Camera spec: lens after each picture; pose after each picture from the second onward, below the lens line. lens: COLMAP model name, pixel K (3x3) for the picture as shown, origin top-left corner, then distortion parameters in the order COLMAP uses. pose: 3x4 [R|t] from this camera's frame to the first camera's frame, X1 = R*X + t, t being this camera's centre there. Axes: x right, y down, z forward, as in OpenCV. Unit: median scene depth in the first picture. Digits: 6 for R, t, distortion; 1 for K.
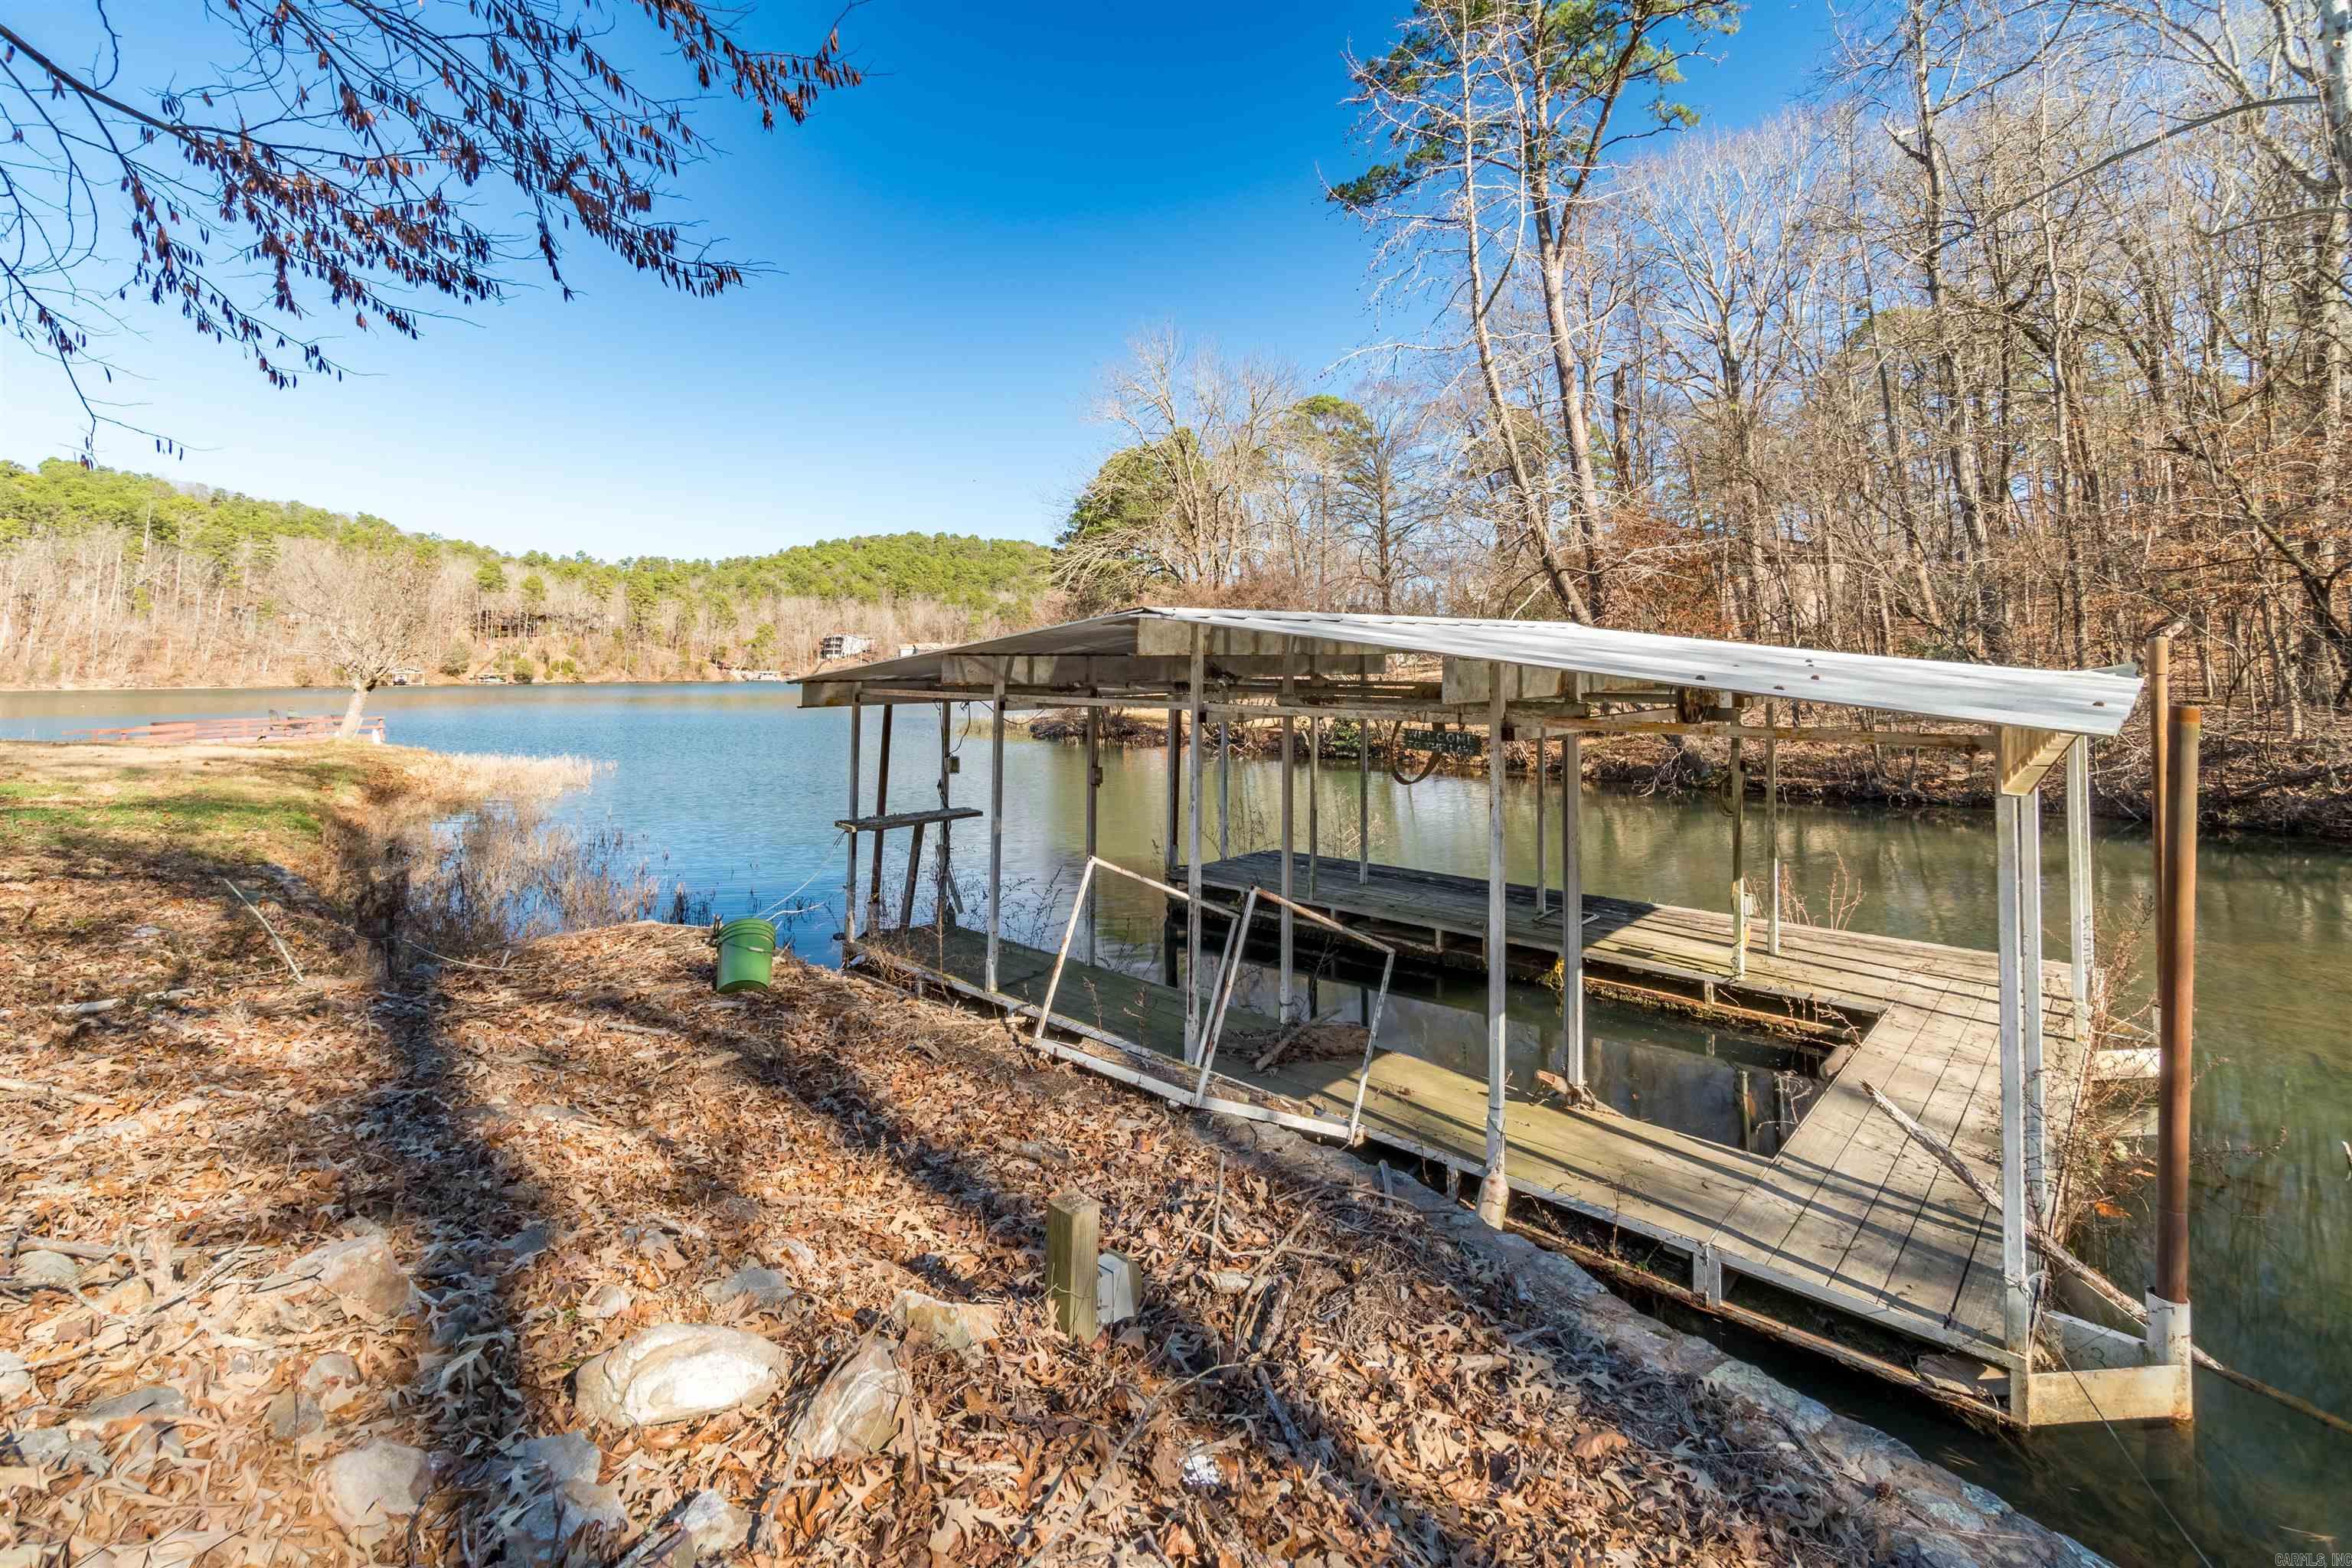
lens RADIAL K [[1063.2, 0, 1180.1], [0, 1063.2, 658.6], [0, 0, 1]] dist [-0.003156, 0.000702]
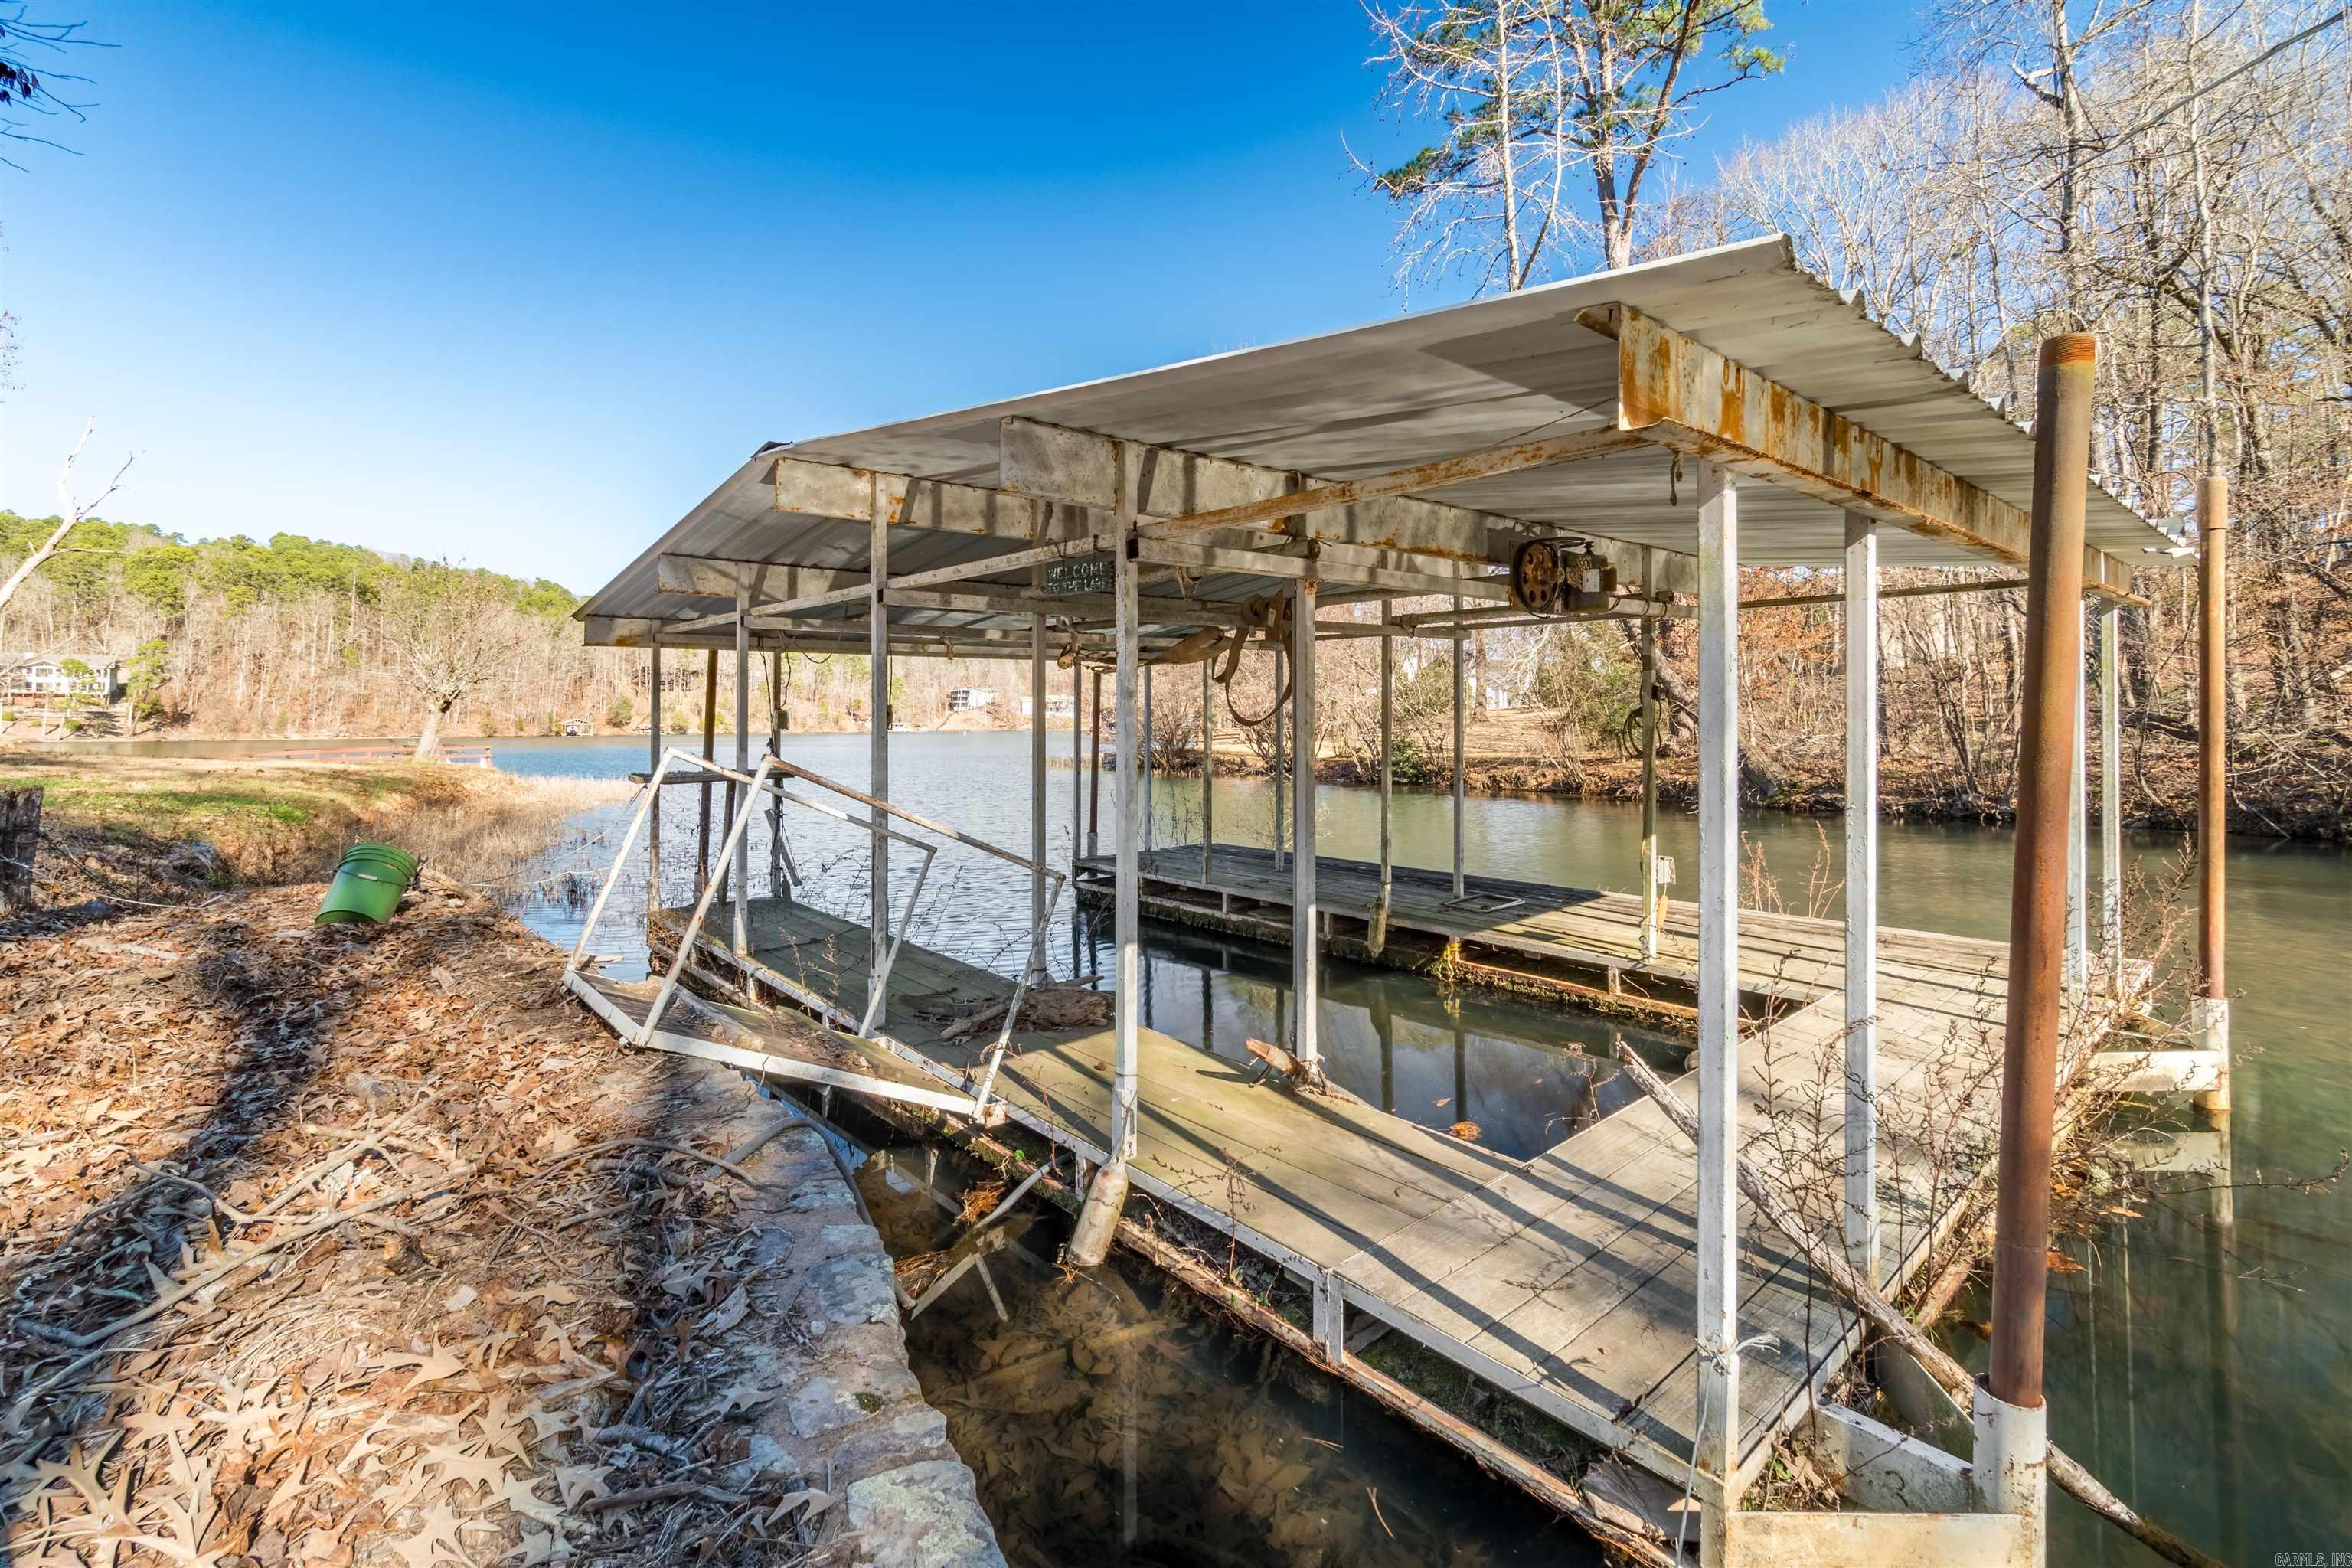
lens RADIAL K [[1037.2, 0, 1205.0], [0, 1037.2, 740.3], [0, 0, 1]] dist [0.001700, 0.000707]
pose [[0.995097, 0.000508, -0.098900, 0.270587], [0.001868, 0.999712, 0.023932, 0.115458], [0.098883, -0.024000, 0.994810, 0.199798]]
